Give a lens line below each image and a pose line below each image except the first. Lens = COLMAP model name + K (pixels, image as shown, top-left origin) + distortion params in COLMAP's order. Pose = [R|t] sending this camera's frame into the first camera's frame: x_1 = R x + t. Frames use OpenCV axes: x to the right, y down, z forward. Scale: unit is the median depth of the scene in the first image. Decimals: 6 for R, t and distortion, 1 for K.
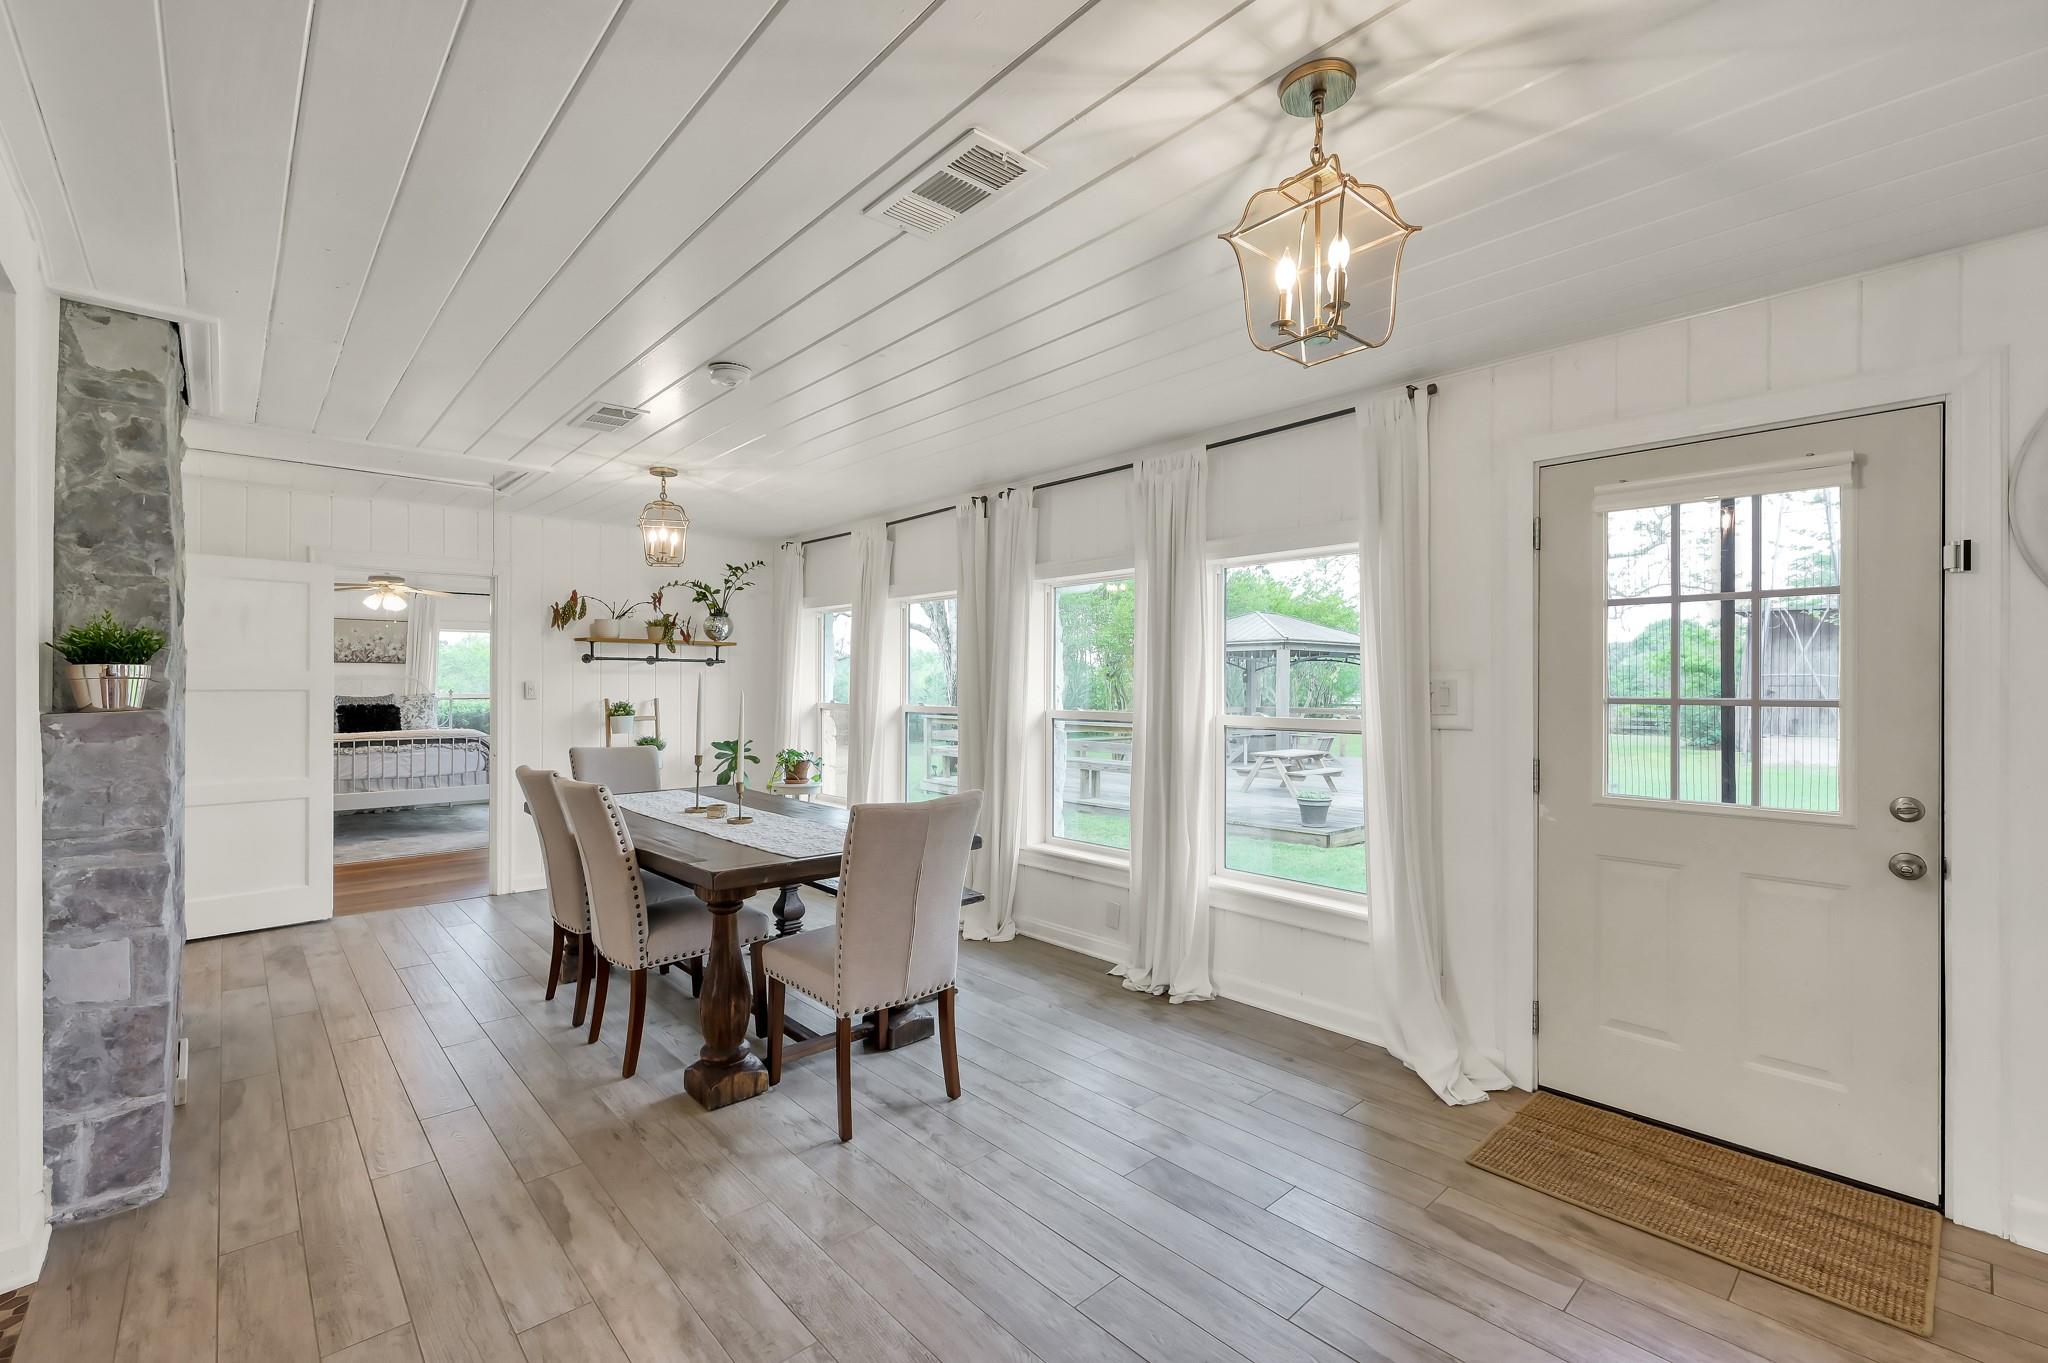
lens RADIAL K [[884.7, 0, 1022.0], [0, 884.7, 685.3], [0, 0, 1]] dist [-0.001410, -0.000182]
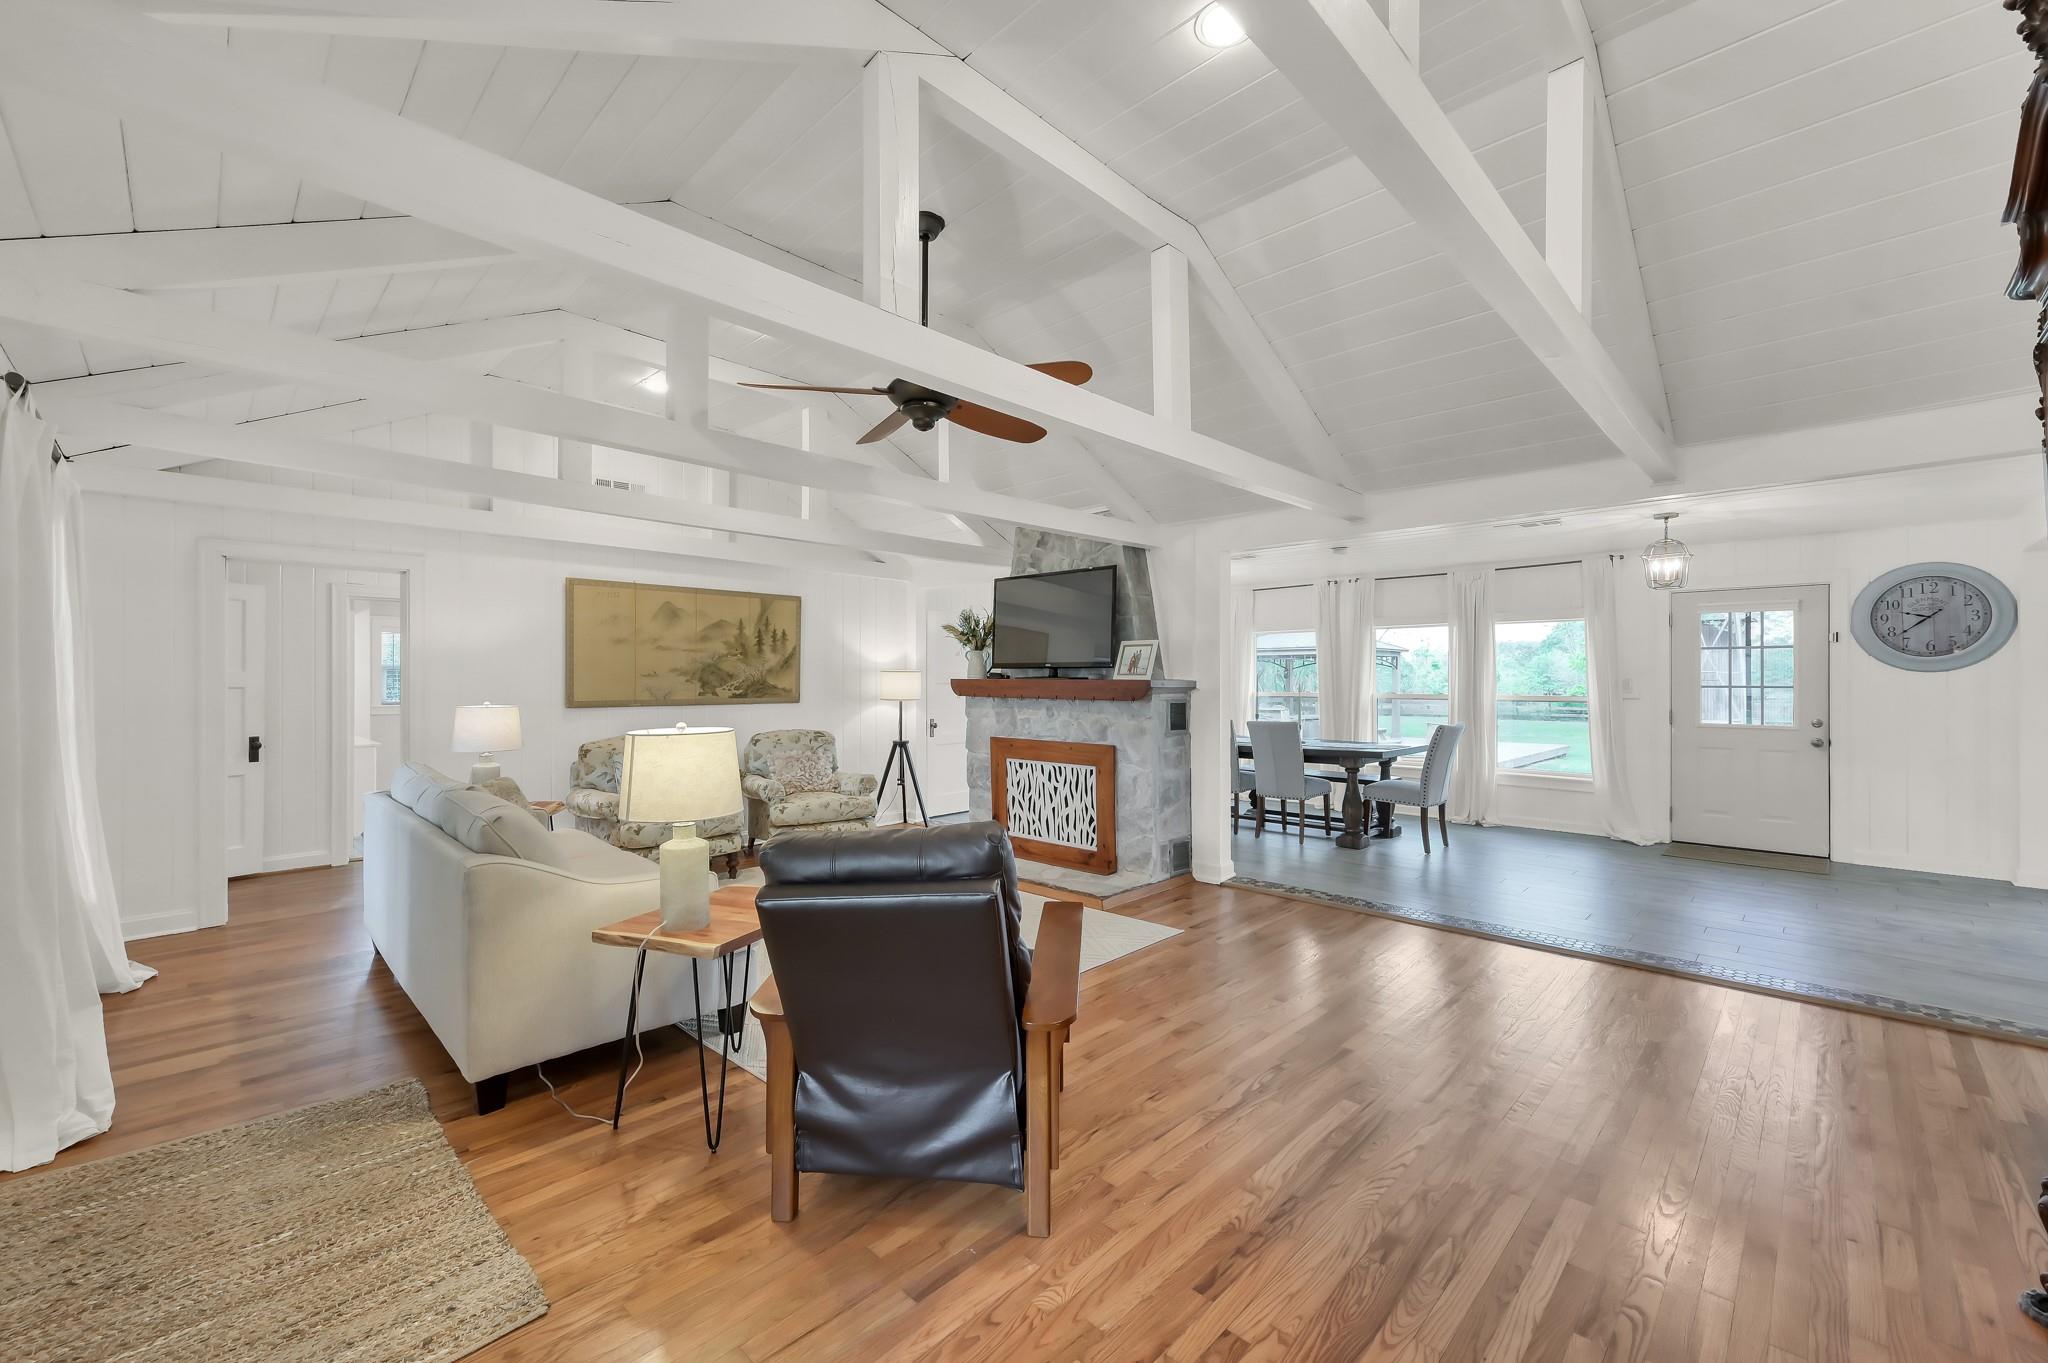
lens RADIAL K [[818.9, 0, 1025.9], [0, 818.9, 679.1], [0, 0, 1]] dist [-0.000127, 0.000016]
pose [[0.998086, -0.005623, 0.061589, -1.748002], [0.005498, 0.999982, 0.002209, -0.023594], [-0.061601, -0.001866, 0.998099, -1.516778]]
